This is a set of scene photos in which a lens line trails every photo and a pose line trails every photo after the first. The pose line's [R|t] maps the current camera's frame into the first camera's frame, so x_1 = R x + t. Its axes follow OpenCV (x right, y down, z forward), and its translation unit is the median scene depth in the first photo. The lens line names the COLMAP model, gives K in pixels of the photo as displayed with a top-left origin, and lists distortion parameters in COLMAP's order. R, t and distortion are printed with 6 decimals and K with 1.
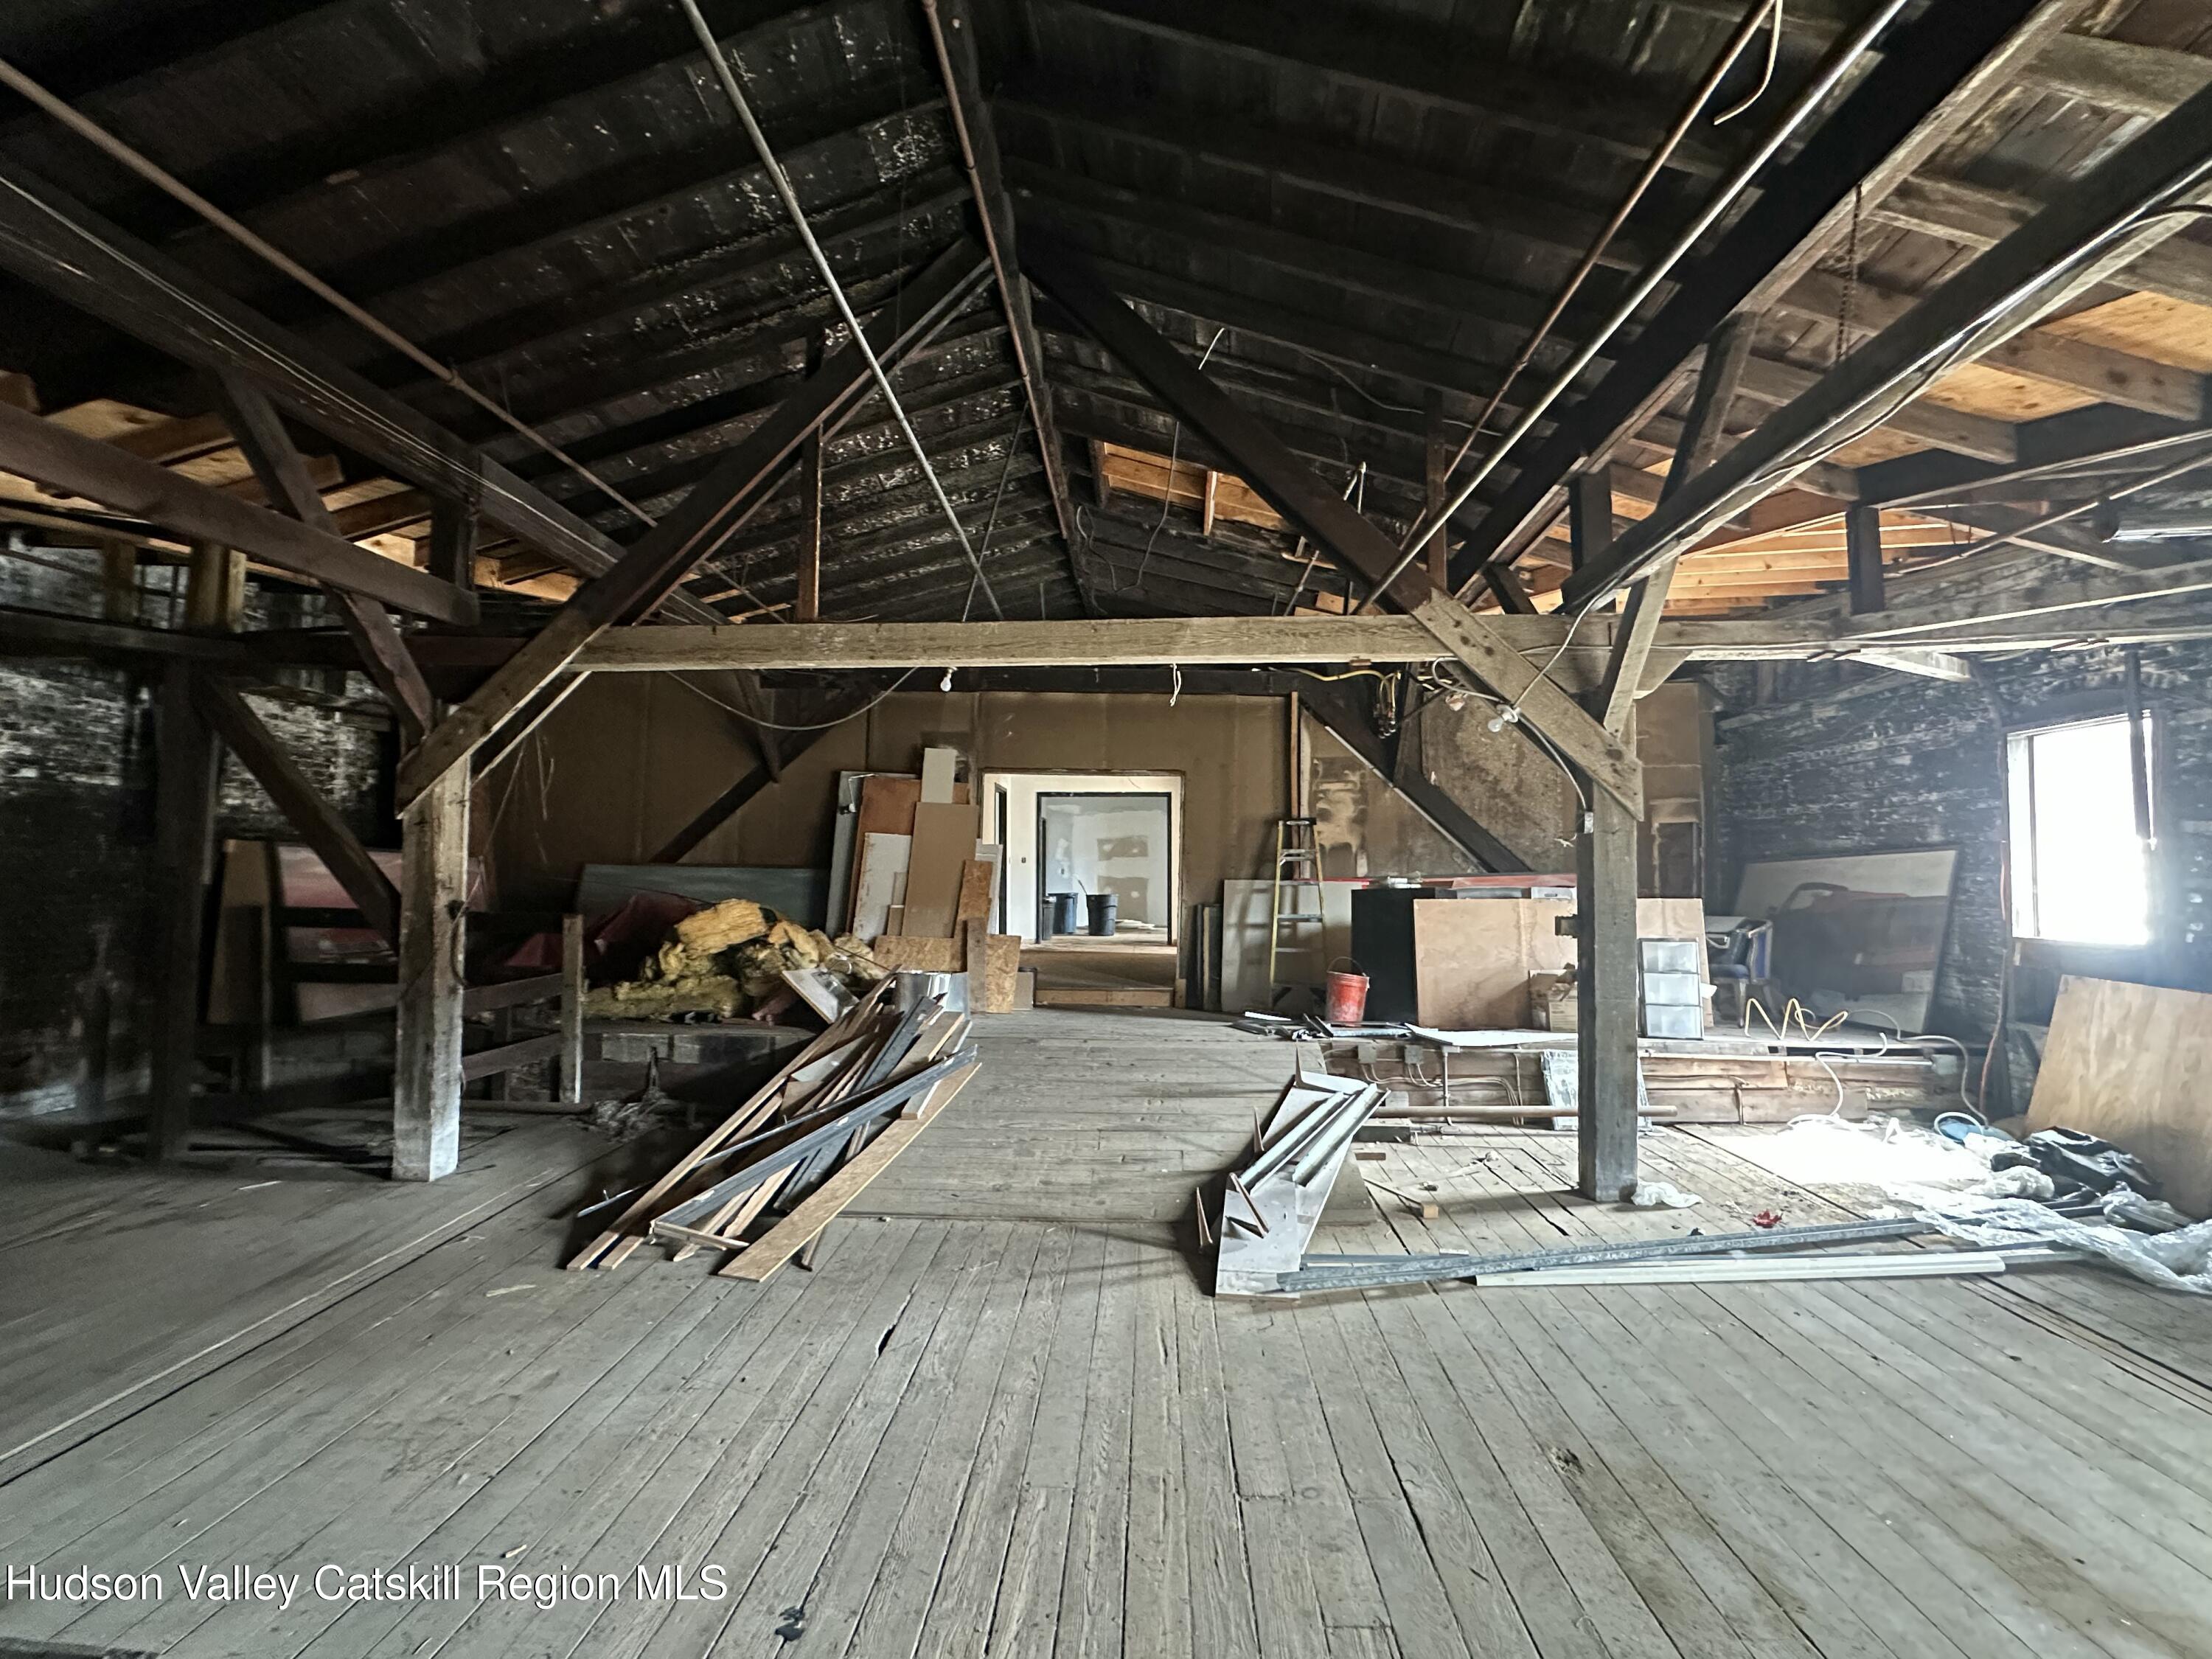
lens RADIAL K [[970.5, 0, 1102.1], [0, 970.5, 828.9], [0, 0, 1]] dist [-0.000015, 0.000000]
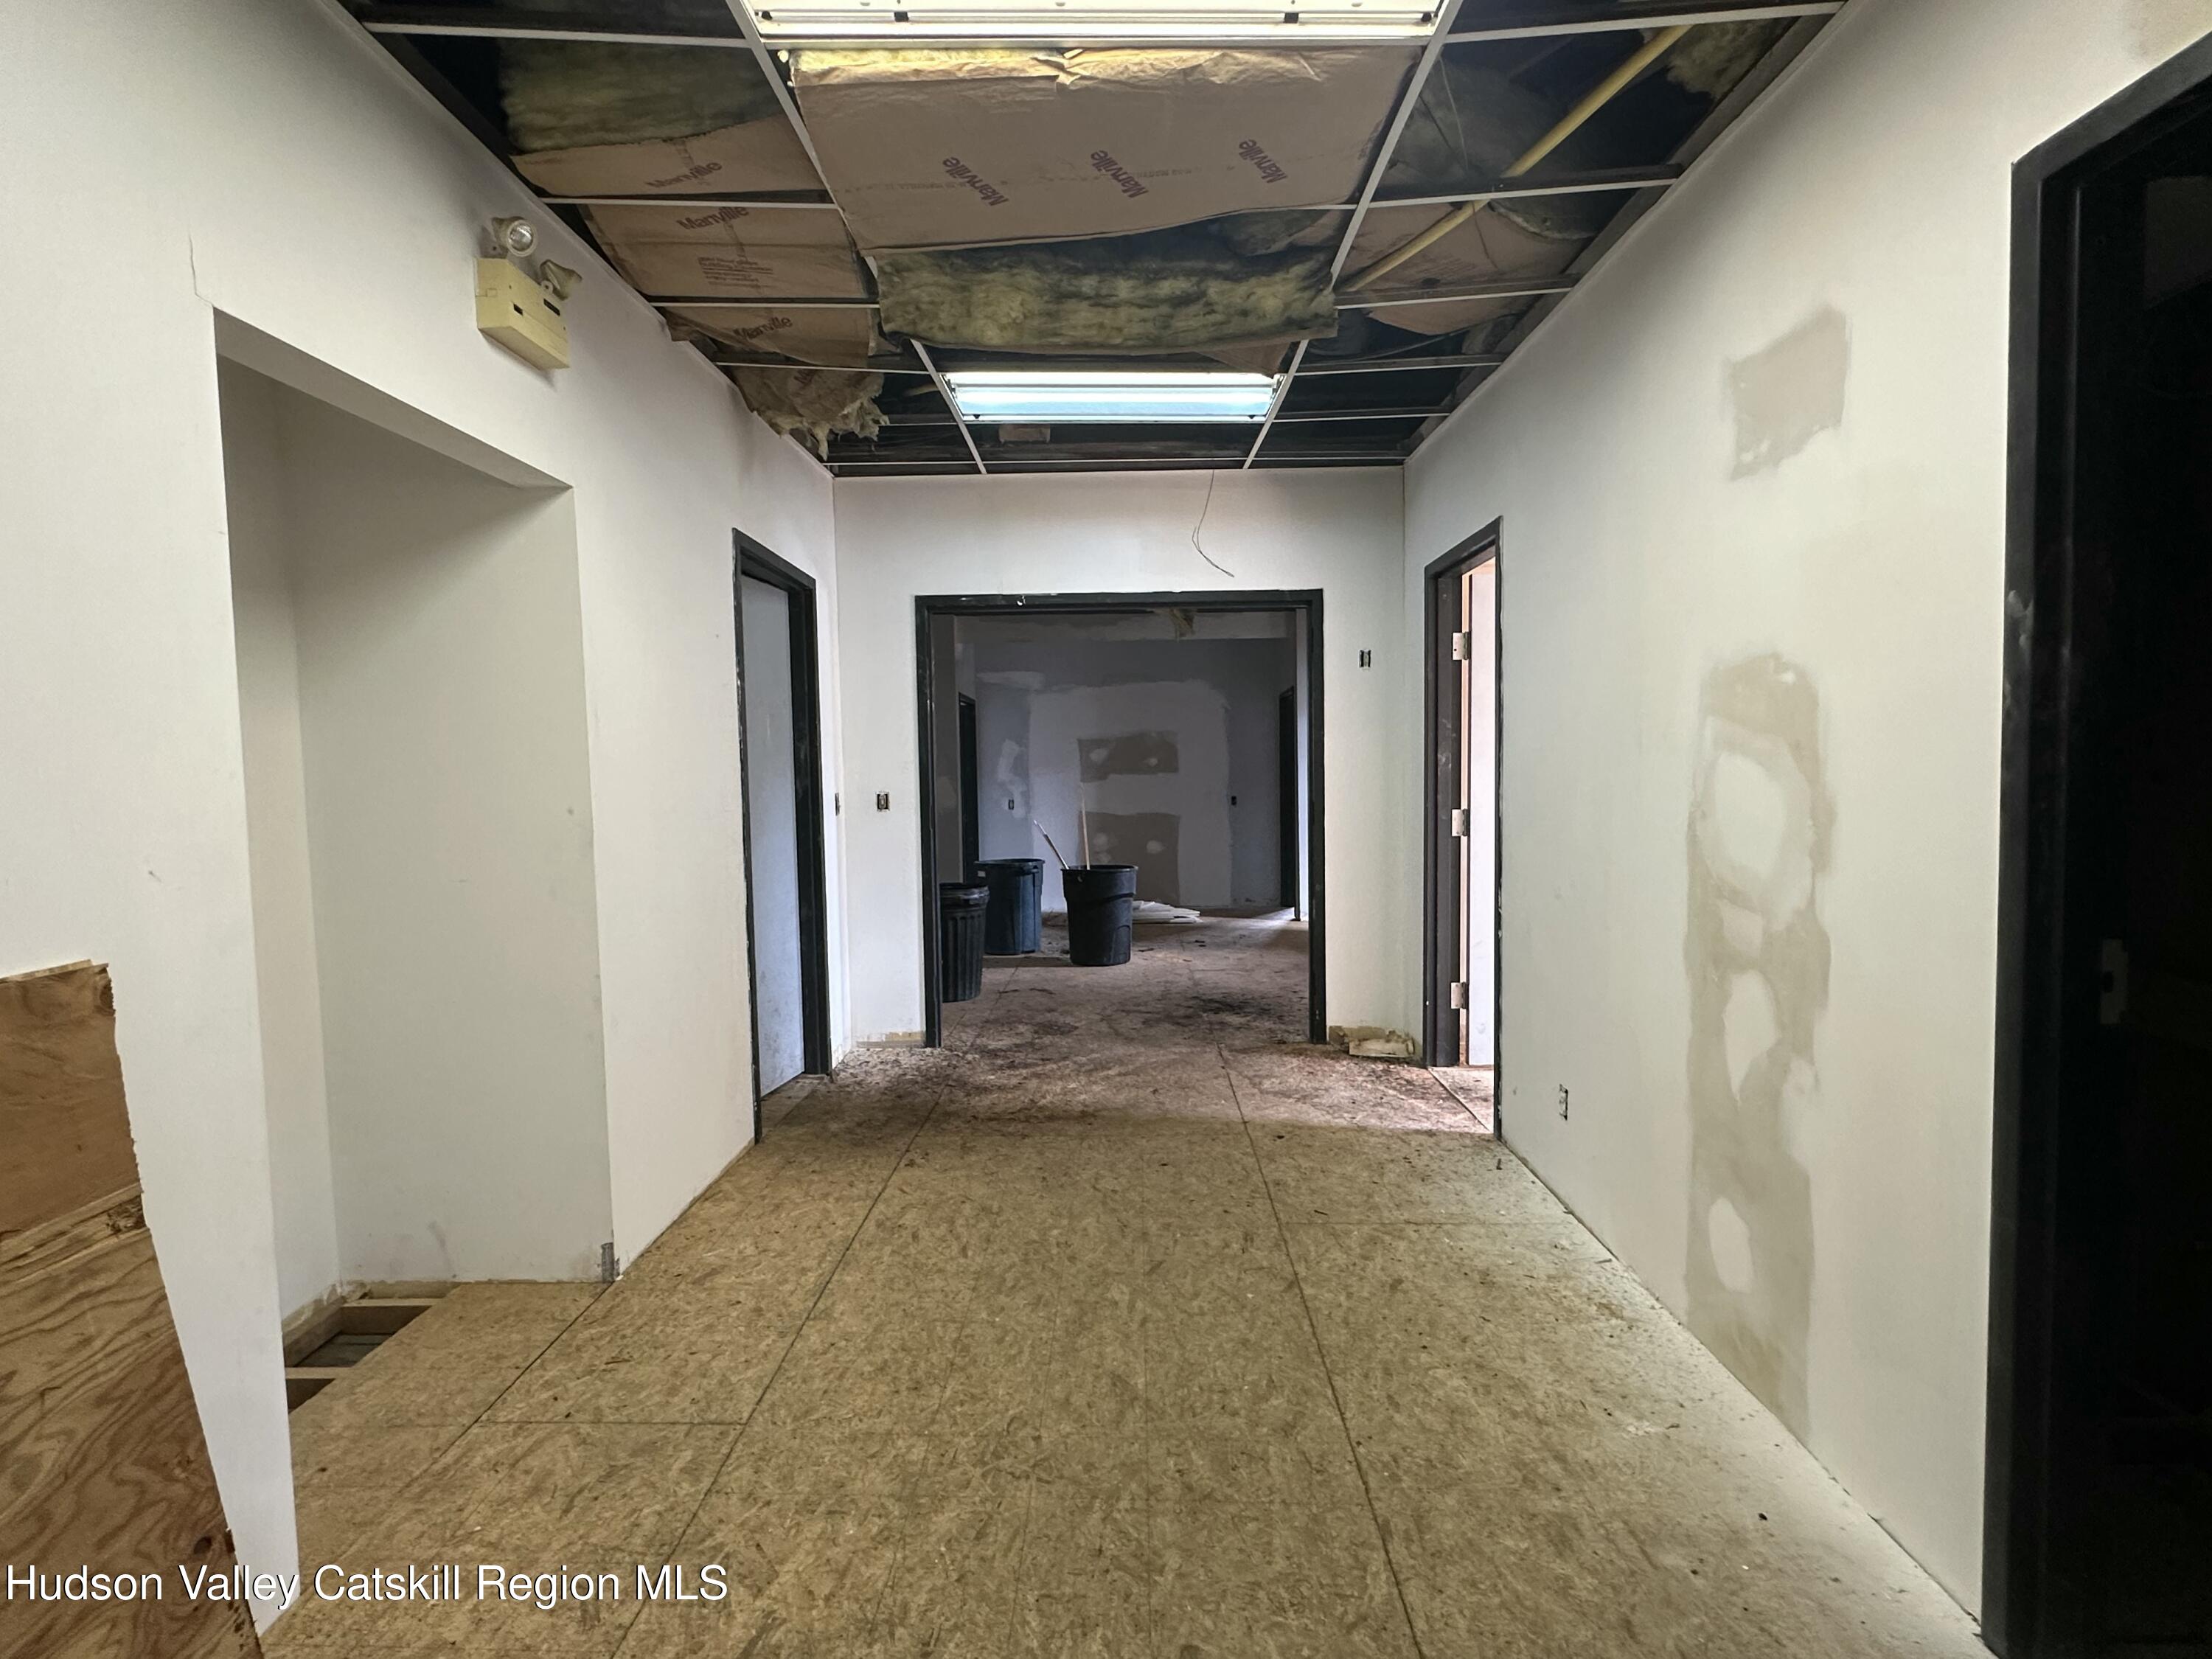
lens RADIAL K [[1093.8, 0, 1111.2], [0, 1093.8, 832.2], [0, 0, 1]] dist [-0.000069, 0.000000]
pose [[0.998873, -0.015259, 0.044936, -0.014188], [0.011050, 0.995655, 0.092462, 0.006490], [-0.046152, -0.091862, 0.994702, 0.431797]]
